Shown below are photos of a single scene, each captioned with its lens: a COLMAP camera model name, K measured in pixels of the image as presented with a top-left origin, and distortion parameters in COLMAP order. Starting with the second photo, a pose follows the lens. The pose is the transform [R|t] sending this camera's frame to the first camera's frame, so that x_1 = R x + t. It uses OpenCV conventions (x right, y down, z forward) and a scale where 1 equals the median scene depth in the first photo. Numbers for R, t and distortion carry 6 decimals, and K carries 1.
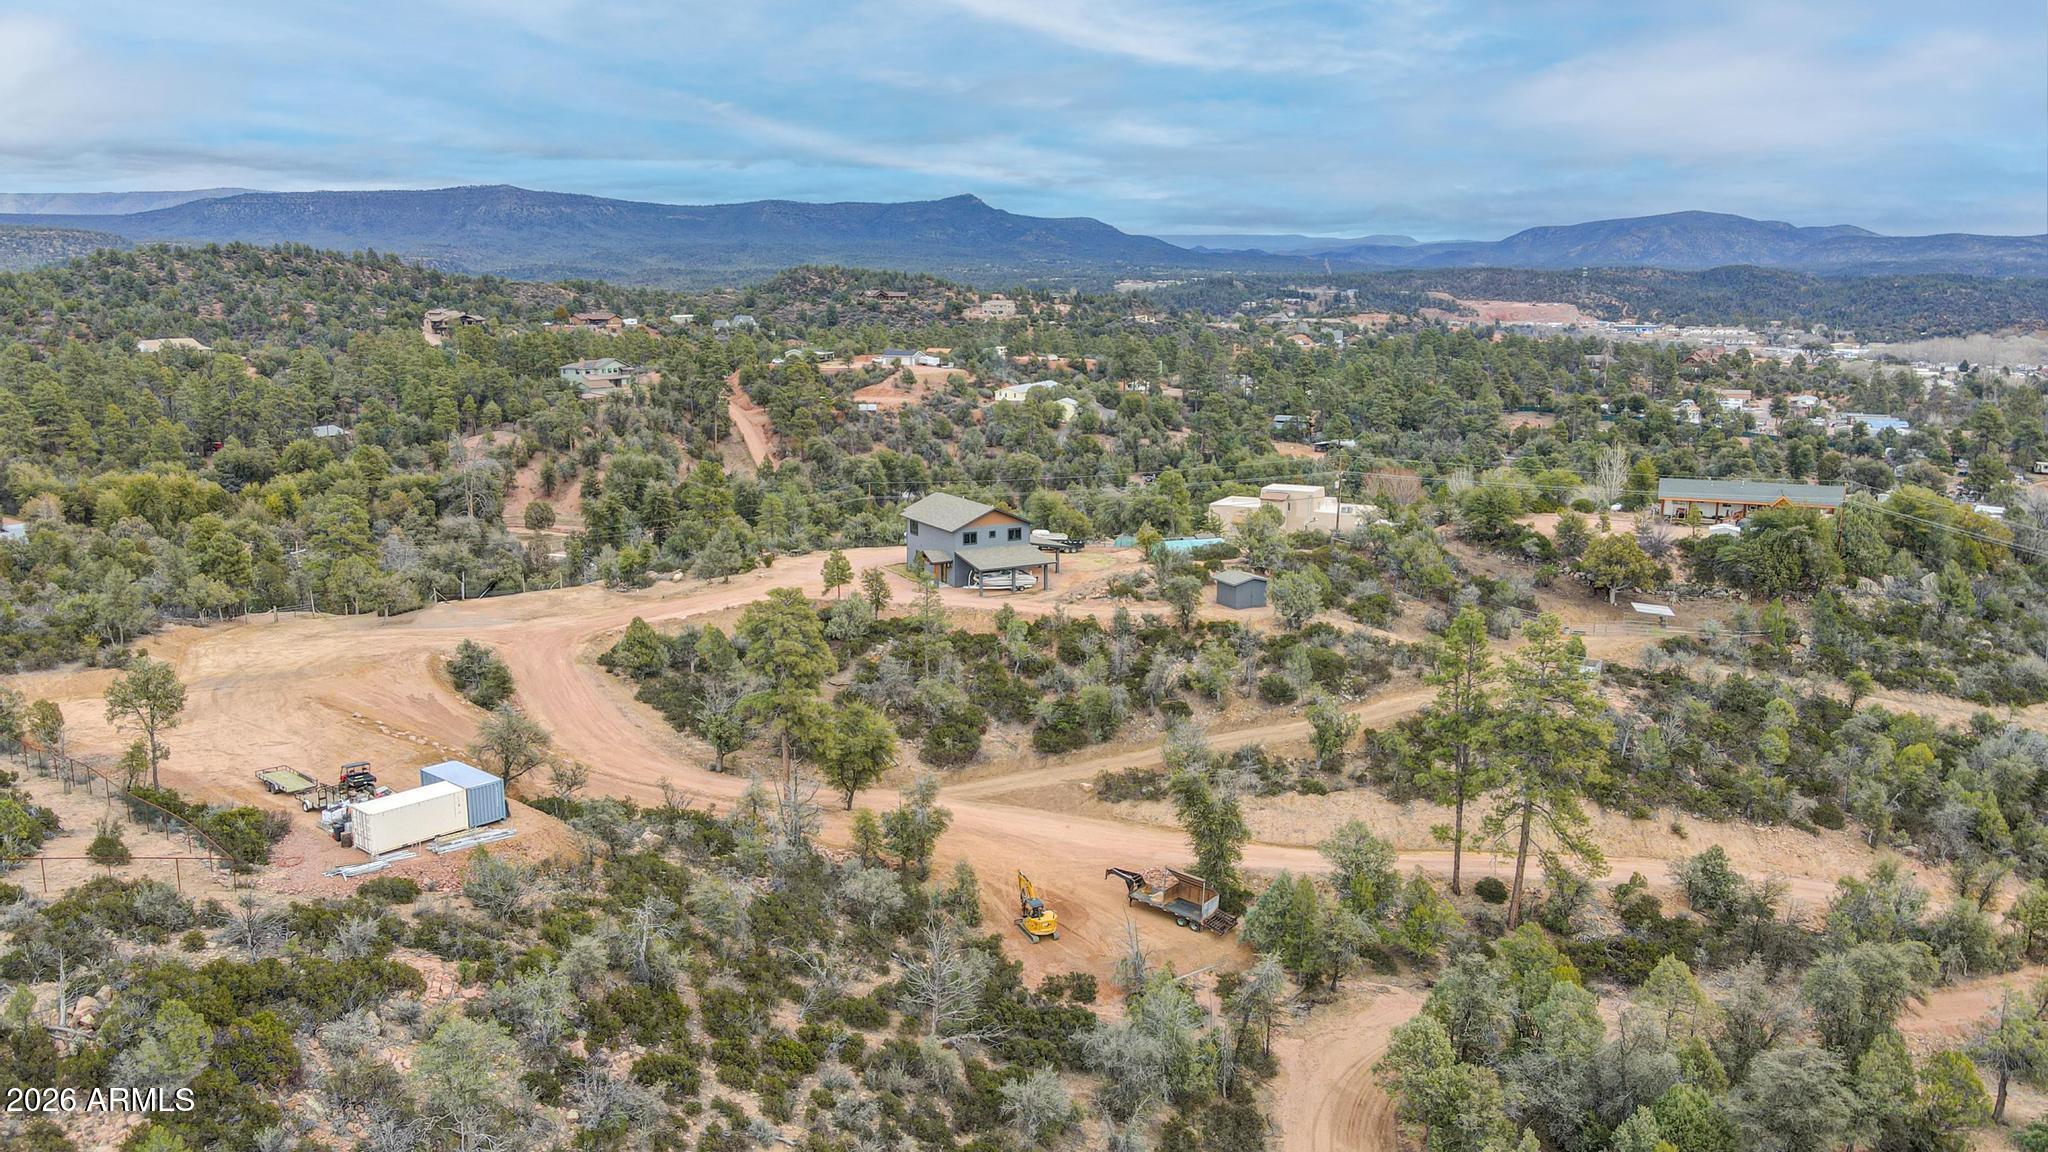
lens RADIAL K [[1525.7, 0, 1023.4], [0, 1525.7, 574.7], [0, 0, 1]] dist [0.020478, -0.000976]
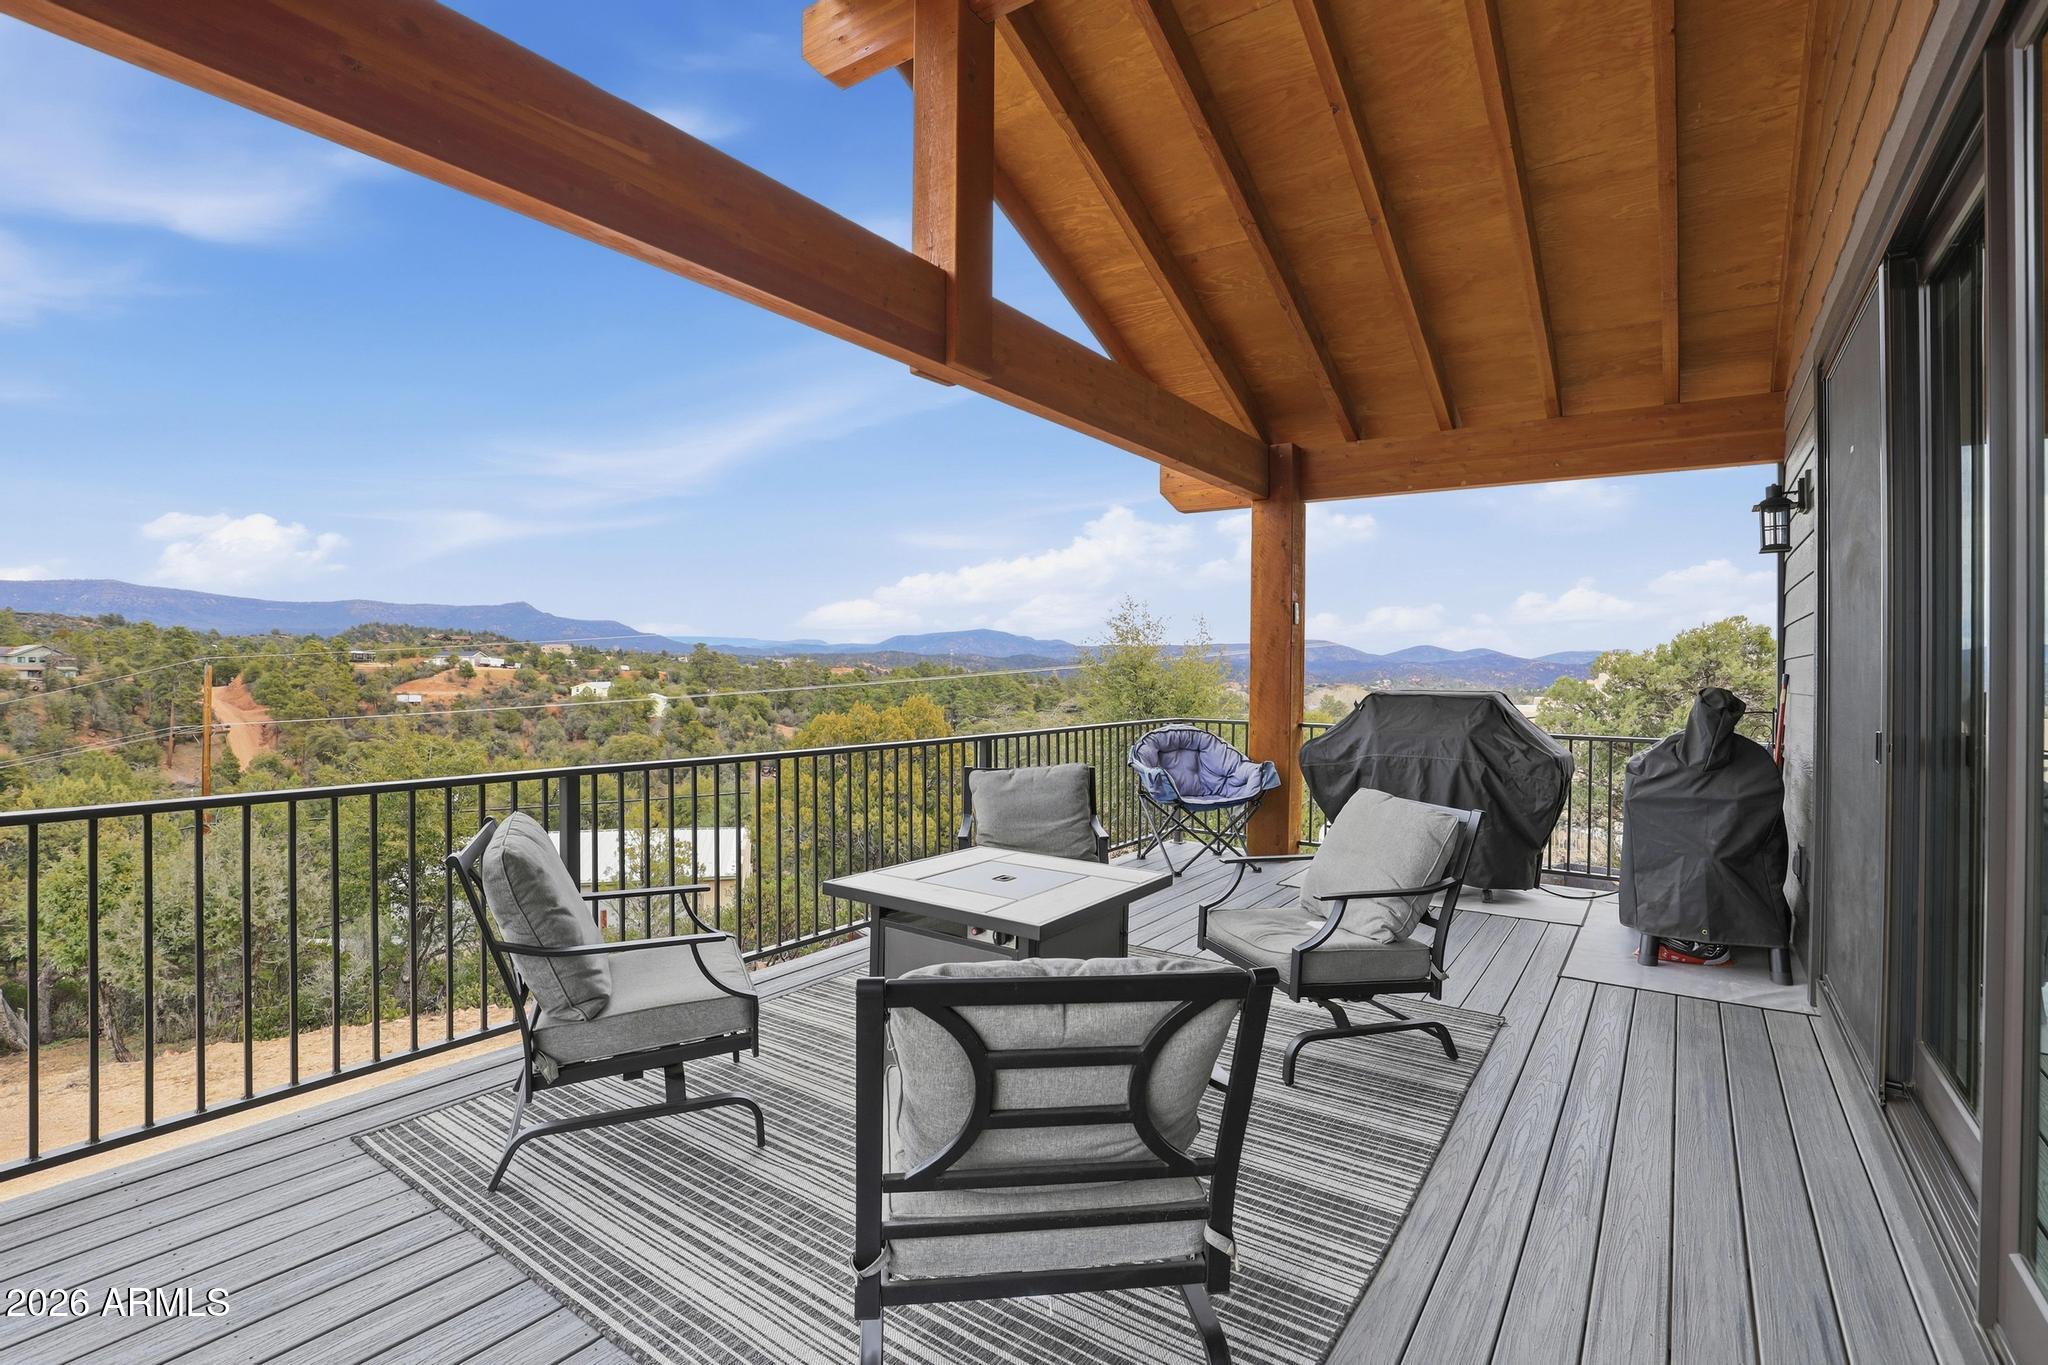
lens RADIAL K [[957.8, 0, 1016.9], [0, 957.8, 663.1], [0, 0, 1]] dist [-0.024571, 0.000977]
pose [[0.902350, 0.013797, 0.430783, -0.025016], [0.070245, 0.981416, -0.178574, -0.012701], [-0.425242, 0.191396, 0.884611, 0.385911]]
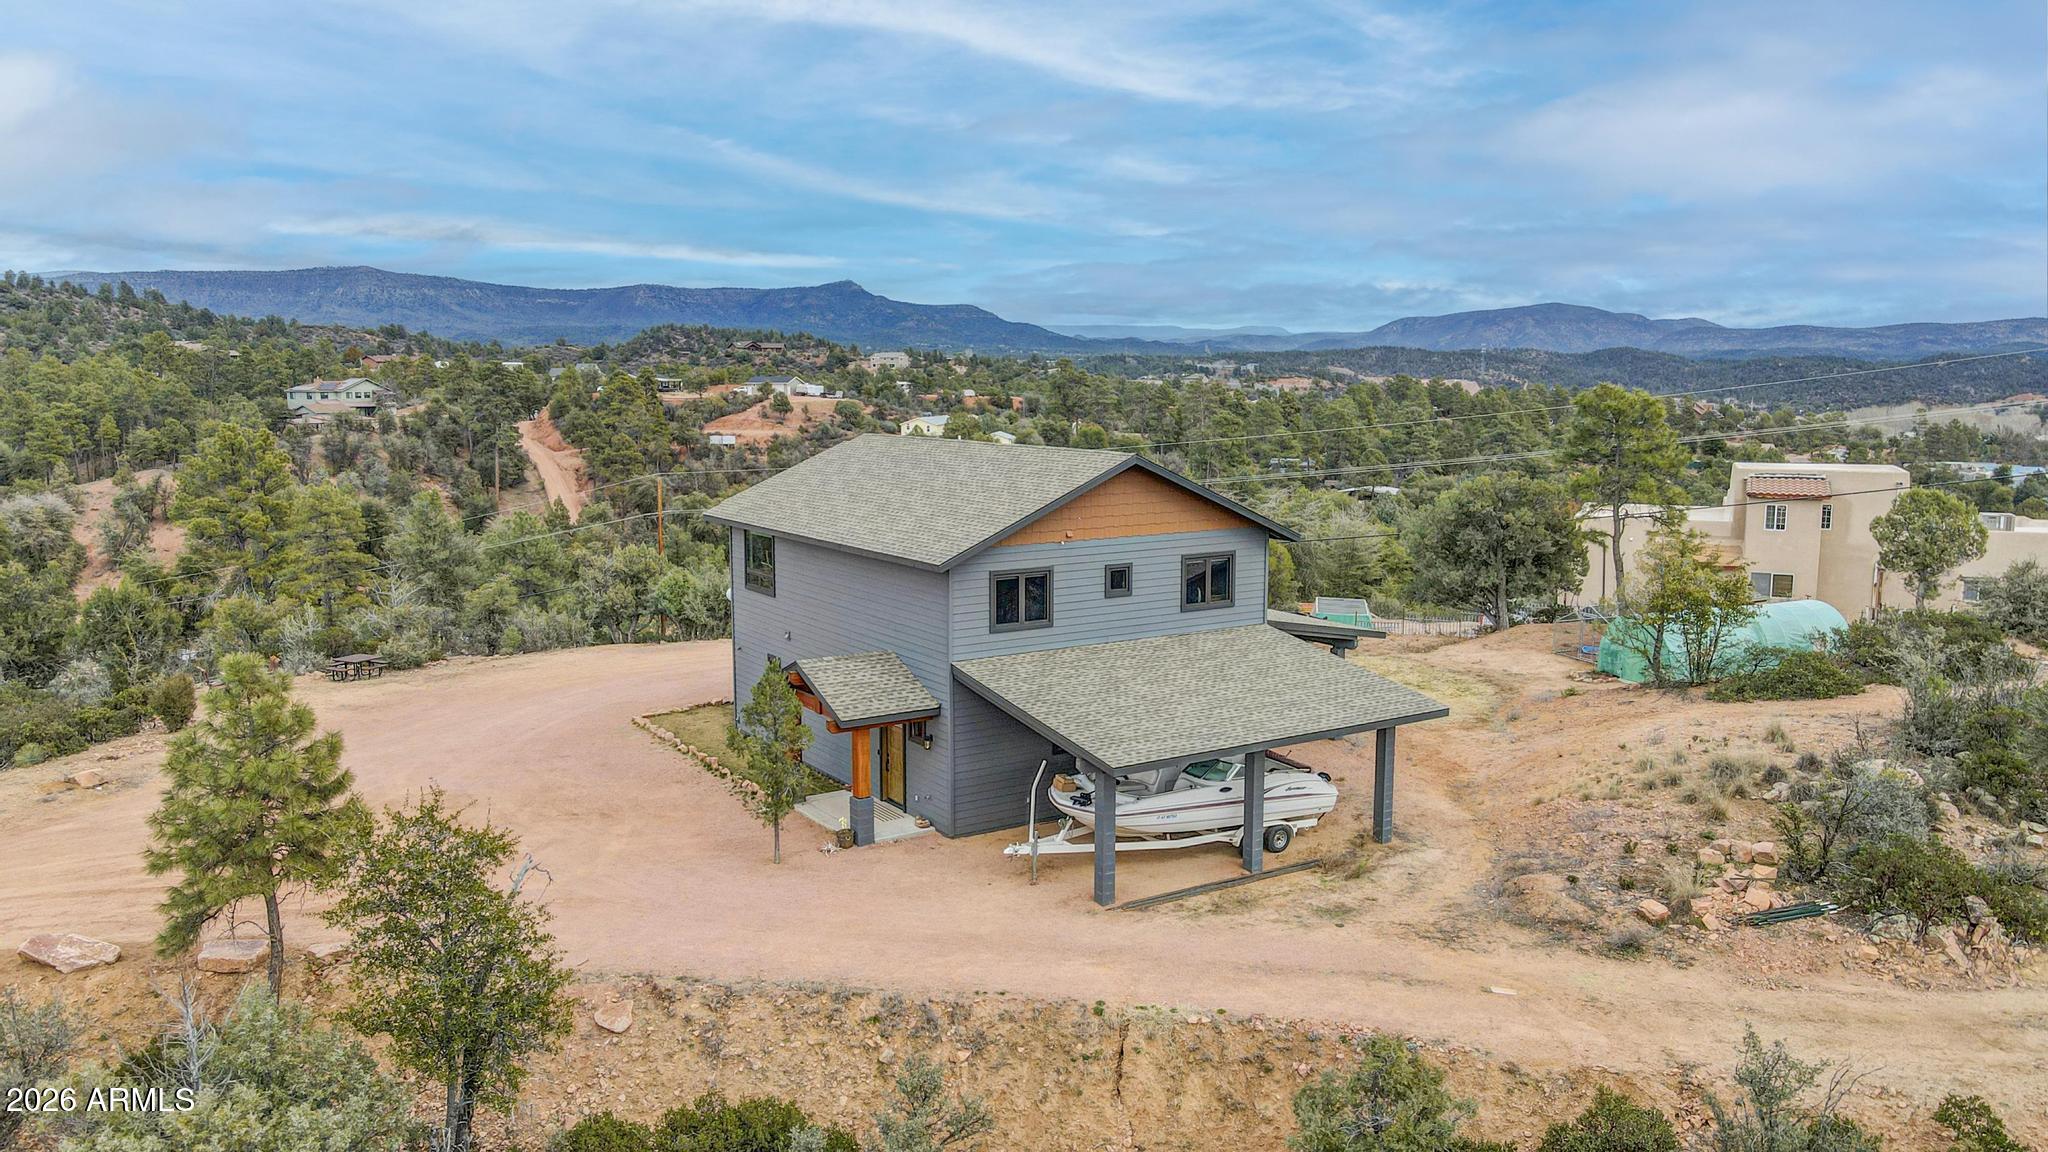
lens RADIAL K [[1525.7, 0, 1019.6], [0, 1525.7, 538.2], [0, 0, 1]] dist [0.020478, -0.000976]
pose [[0.997091, -0.005828, 0.075991, -0.018406], [0.012010, 0.996629, -0.081152, -0.005446], [-0.075262, 0.081828, 0.993801, 0.283572]]
